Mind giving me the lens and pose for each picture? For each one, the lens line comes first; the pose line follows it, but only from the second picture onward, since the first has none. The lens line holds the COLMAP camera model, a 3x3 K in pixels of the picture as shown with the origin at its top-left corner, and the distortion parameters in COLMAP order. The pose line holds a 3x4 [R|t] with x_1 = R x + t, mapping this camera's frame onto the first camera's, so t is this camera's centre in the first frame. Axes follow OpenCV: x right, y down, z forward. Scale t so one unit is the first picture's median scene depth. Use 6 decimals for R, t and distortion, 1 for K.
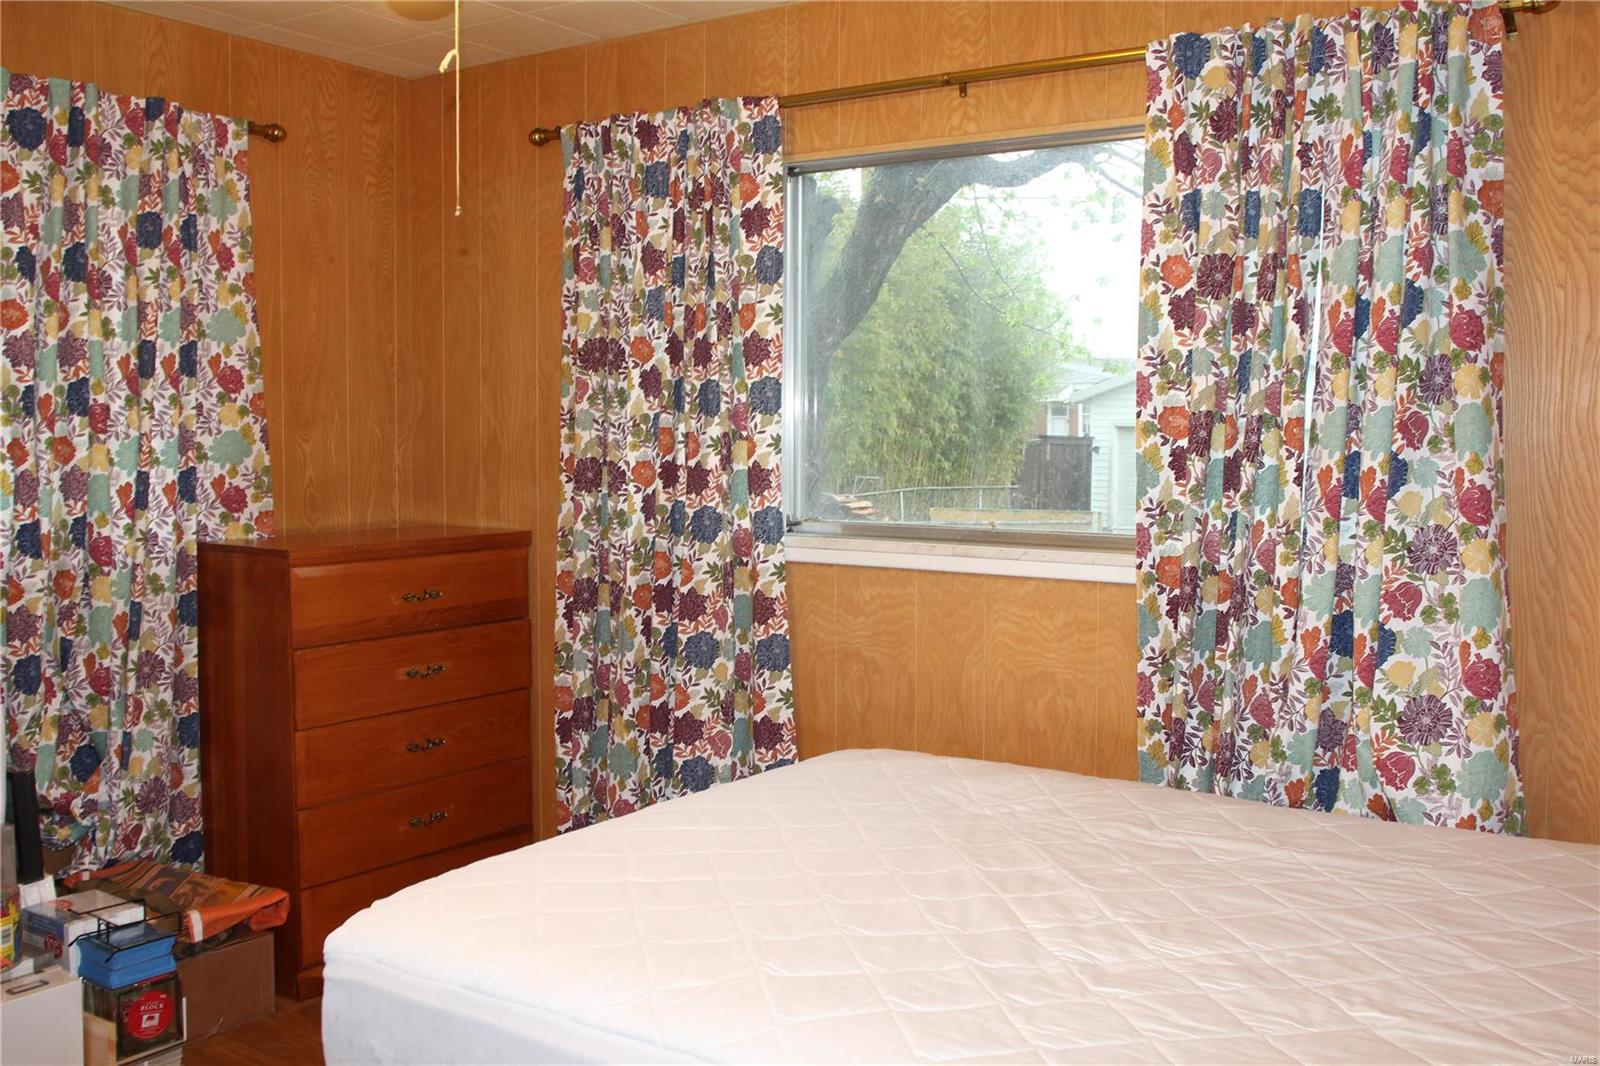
lens RADIAL K [[1476.8, 0, 816.2], [0, 1476.8, 525.9], [0, 0, 1]] dist [-0.079002, 0.065096]
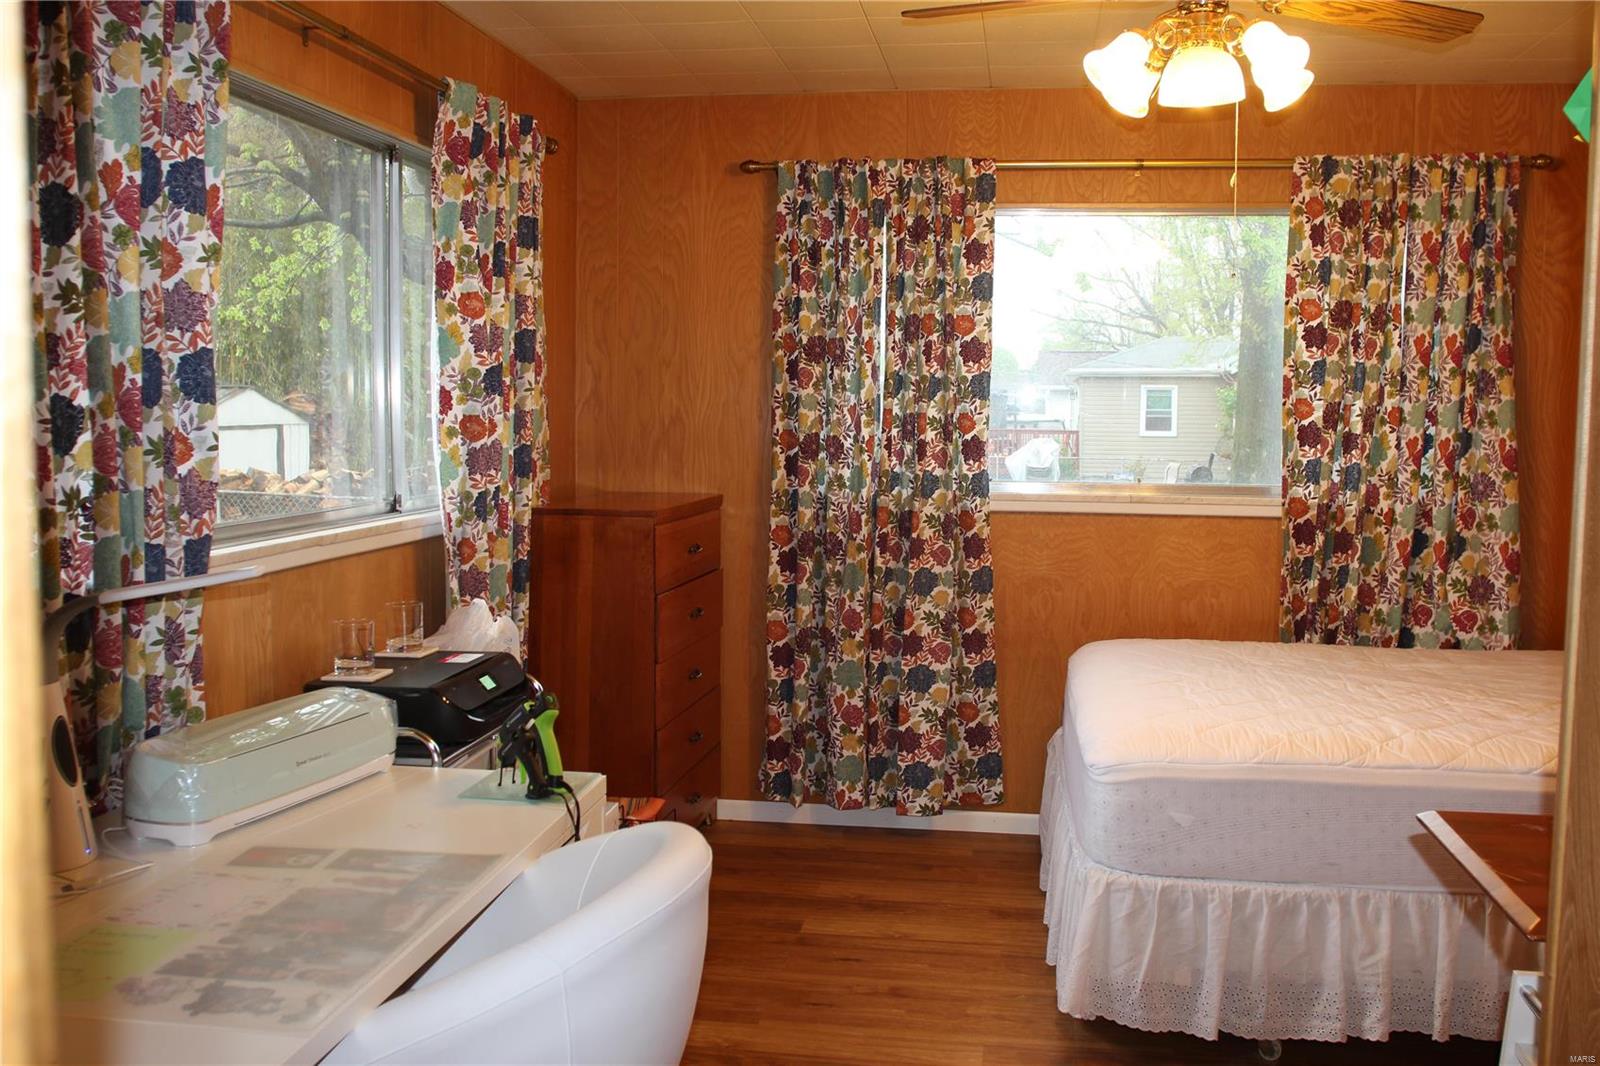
lens RADIAL K [[1476.8, 0, 816.2], [0, 1476.8, 525.9], [0, 0, 1]] dist [-0.079002, 0.065096]
pose [[0.904689, -0.028870, 0.425093, -0.862888], [0.022420, 0.999545, 0.020169, 0.008717], [-0.425482, -0.008716, 0.904925, -0.156912]]
